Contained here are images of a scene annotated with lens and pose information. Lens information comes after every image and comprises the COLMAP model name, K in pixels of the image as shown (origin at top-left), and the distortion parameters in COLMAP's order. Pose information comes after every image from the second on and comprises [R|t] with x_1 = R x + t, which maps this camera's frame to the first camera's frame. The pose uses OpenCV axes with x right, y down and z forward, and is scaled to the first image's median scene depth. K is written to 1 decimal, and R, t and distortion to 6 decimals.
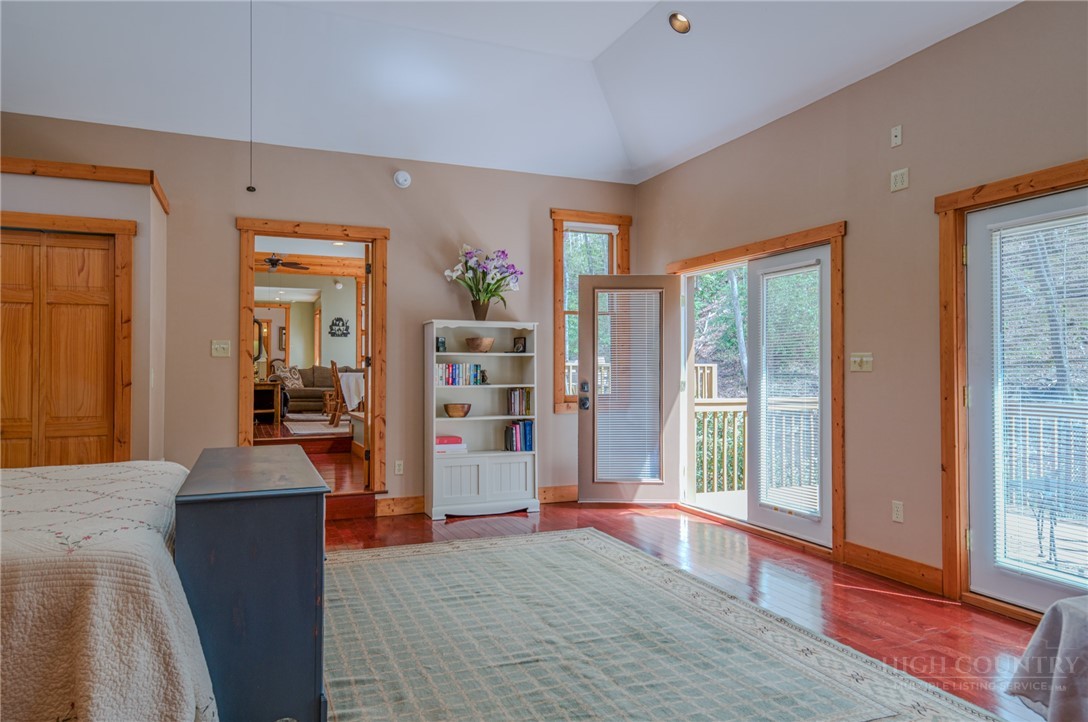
lens RADIAL K [[709.9, 0, 545.7], [0, 709.9, 356.5], [0, 0, 1]] dist [0.030394, 0.002160]
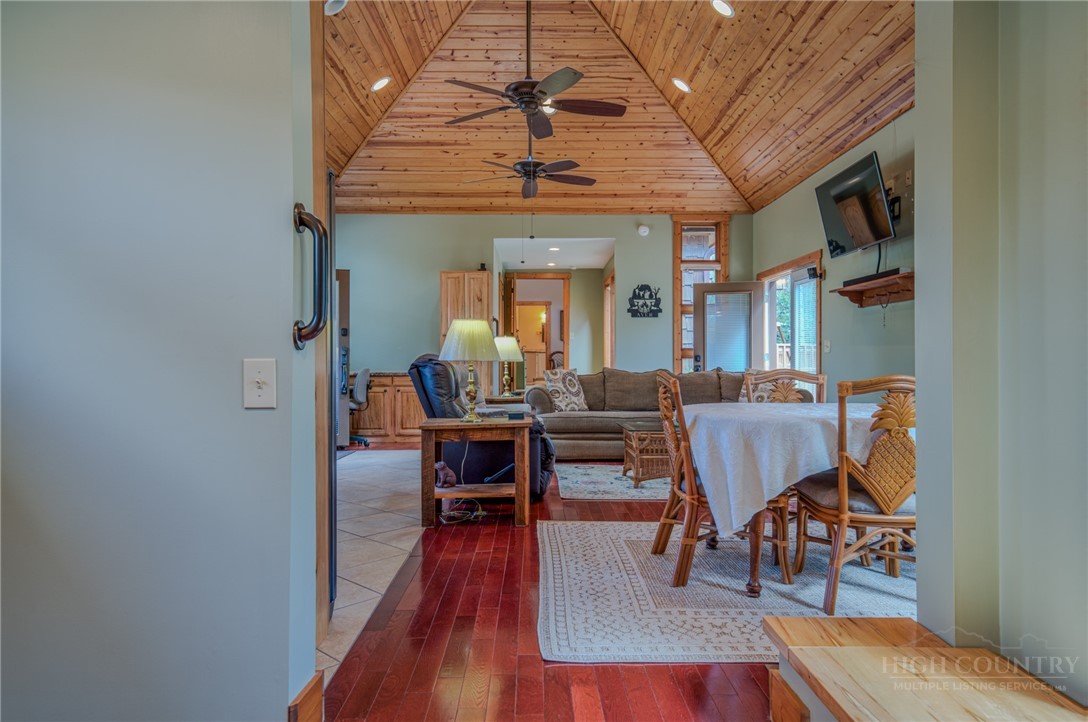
lens RADIAL K [[709.9, 0, 545.7], [0, 709.9, 356.5], [0, 0, 1]] dist [0.030394, 0.002160]
pose [[0.923958, -0.001889, -0.382488, -0.140845], [0.007888, 0.999869, 0.014117, -0.004017], [0.382411, -0.016060, 0.923853, 0.424696]]
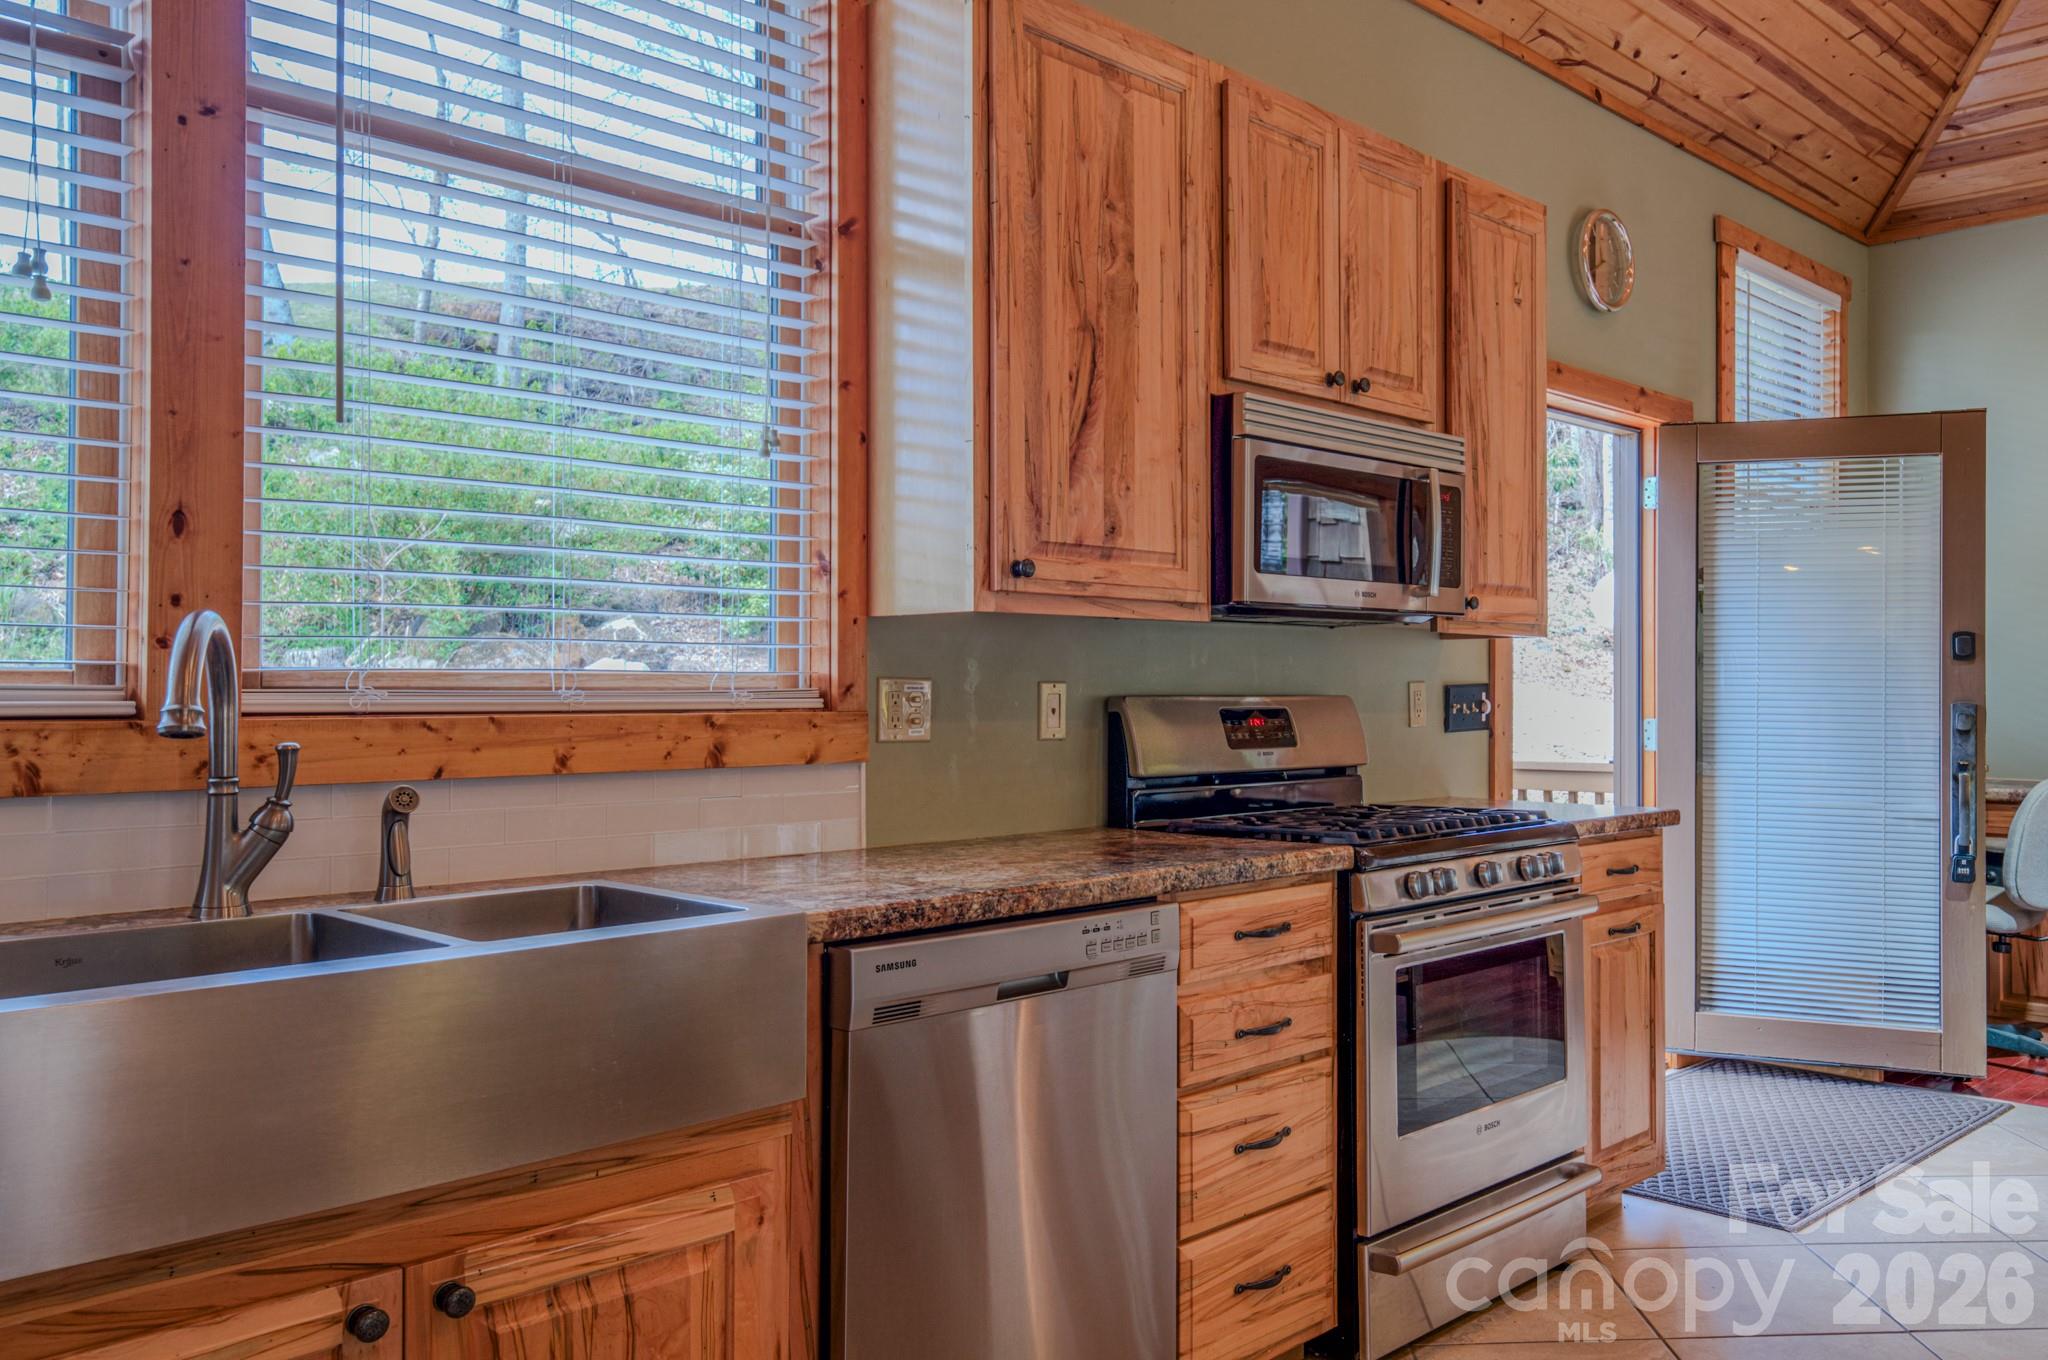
lens RADIAL K [[1646.6, 0, 1251.1], [0, 1646.6, 676.2], [0, 0, 1]] dist [0.004809, 0.003282]
pose [[0.441202, -0.003419, -0.897402, -0.246363], [0.015599, 0.999871, 0.003860, -0.012670], [0.897272, -0.015701, 0.441198, 0.578218]]
